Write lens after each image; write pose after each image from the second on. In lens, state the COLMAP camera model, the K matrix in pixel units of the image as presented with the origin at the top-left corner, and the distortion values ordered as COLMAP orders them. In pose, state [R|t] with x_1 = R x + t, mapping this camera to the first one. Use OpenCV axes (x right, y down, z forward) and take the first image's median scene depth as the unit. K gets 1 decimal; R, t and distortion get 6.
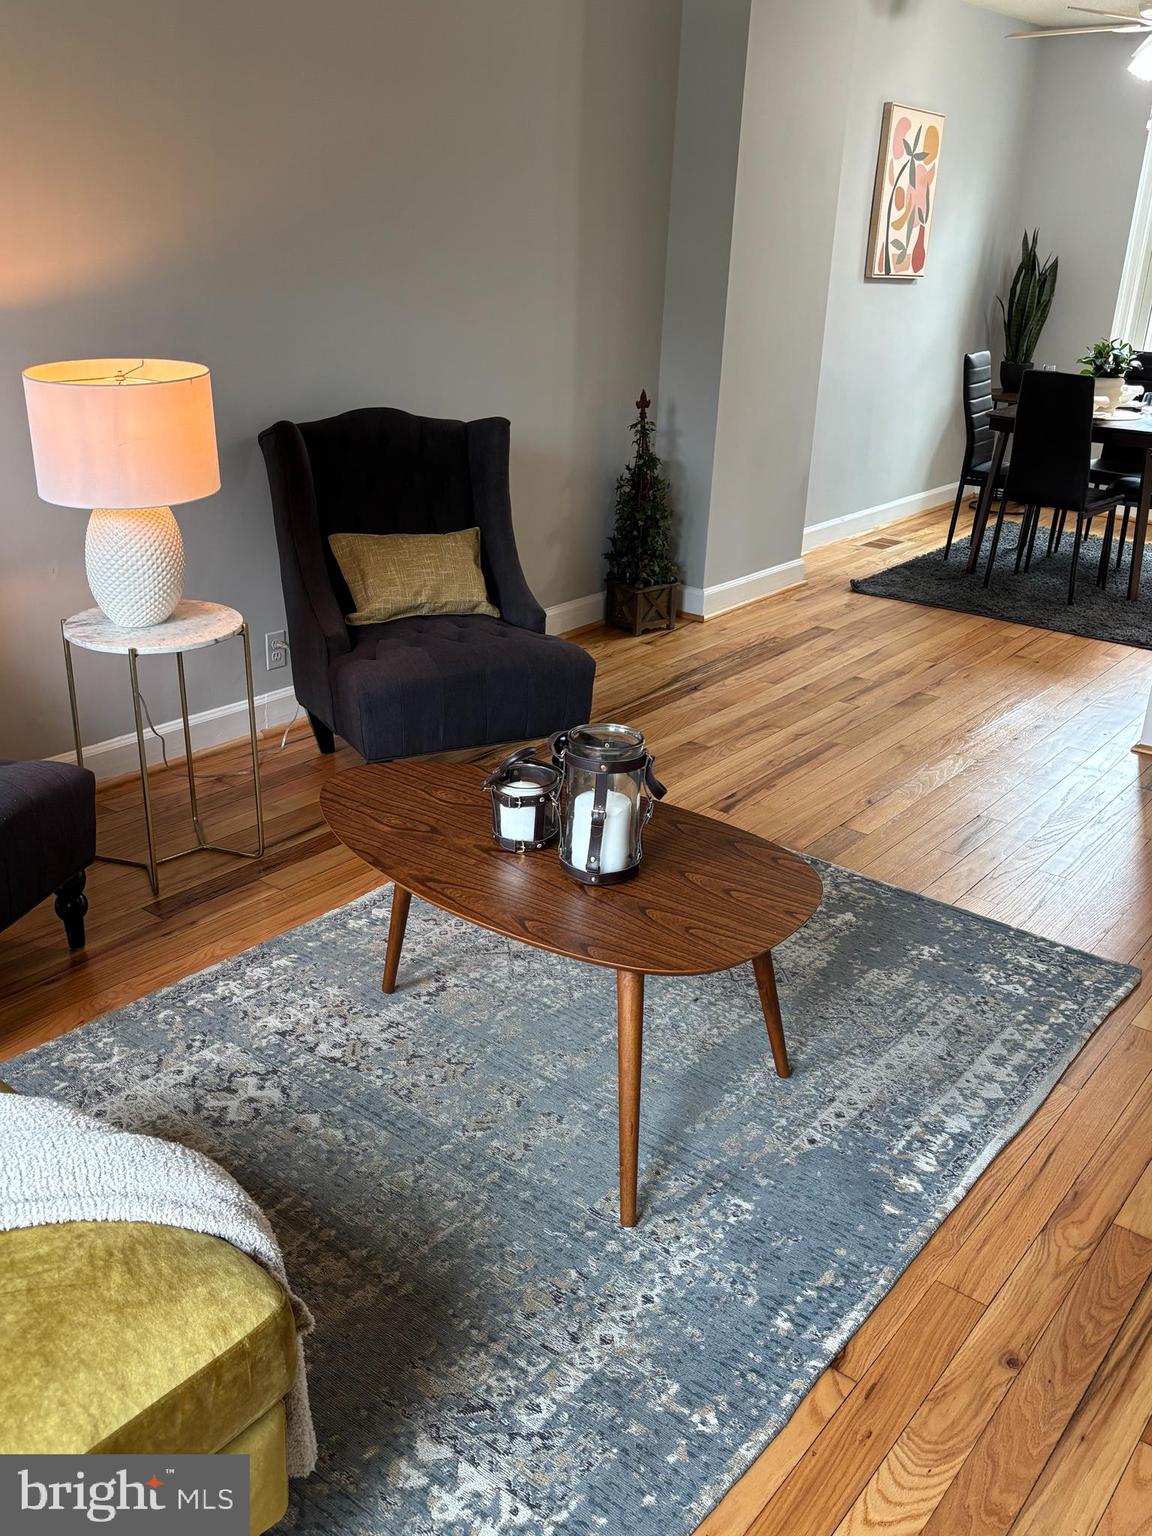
lens RADIAL K [[1347.2, 0, 573.1], [0, 1347.2, 794.9], [0, 0, 1]] dist [0.070267, -0.100475]
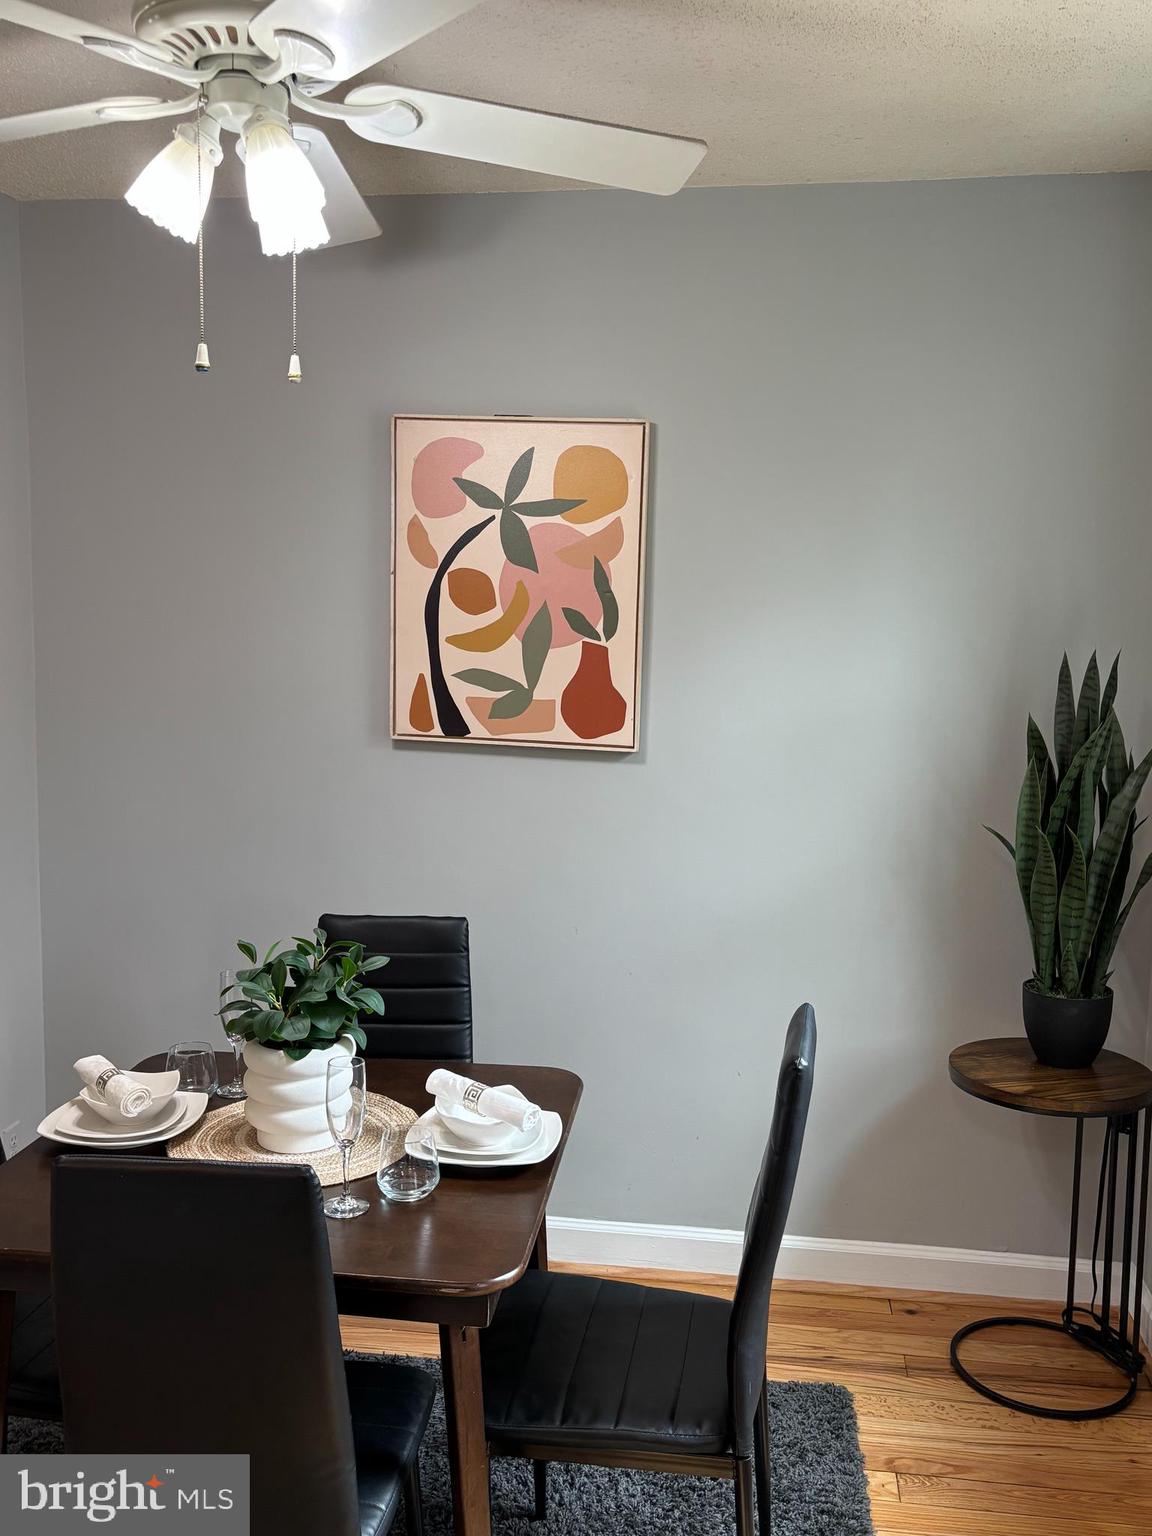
lens RADIAL K [[1347.2, 0, 573.1], [0, 1347.2, 794.9], [0, 0, 1]] dist [0.070267, -0.100475]
pose [[0.536516, 0.073804, -0.840657, 0.775299], [-0.340205, 0.930548, -0.135426, -0.371301], [0.772277, 0.358654, 0.524363, 0.937266]]
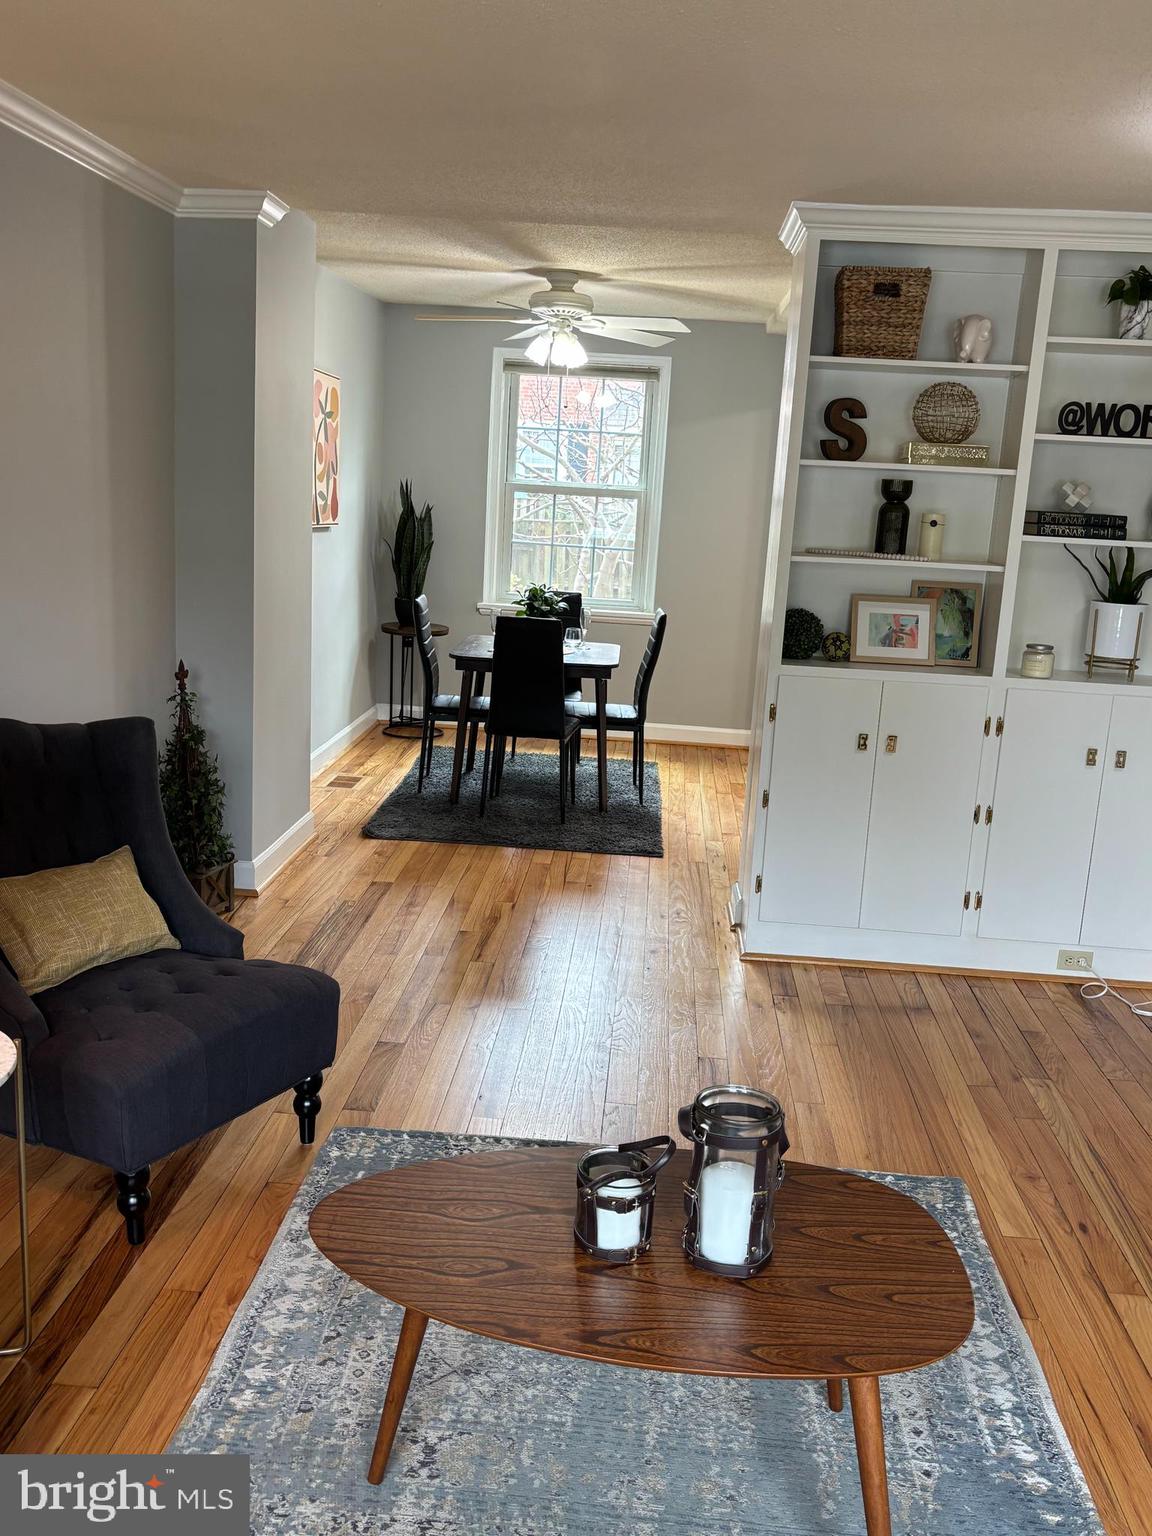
lens RADIAL K [[1347.2, 0, 573.1], [0, 1347.2, 794.9], [0, 0, 1]] dist [0.070267, -0.100475]
pose [[0.829753, -0.121119, 0.544831, -0.218303], [0.196482, 0.977071, -0.082024, -0.078939], [-0.522403, 0.175109, 0.834525, 0.114826]]
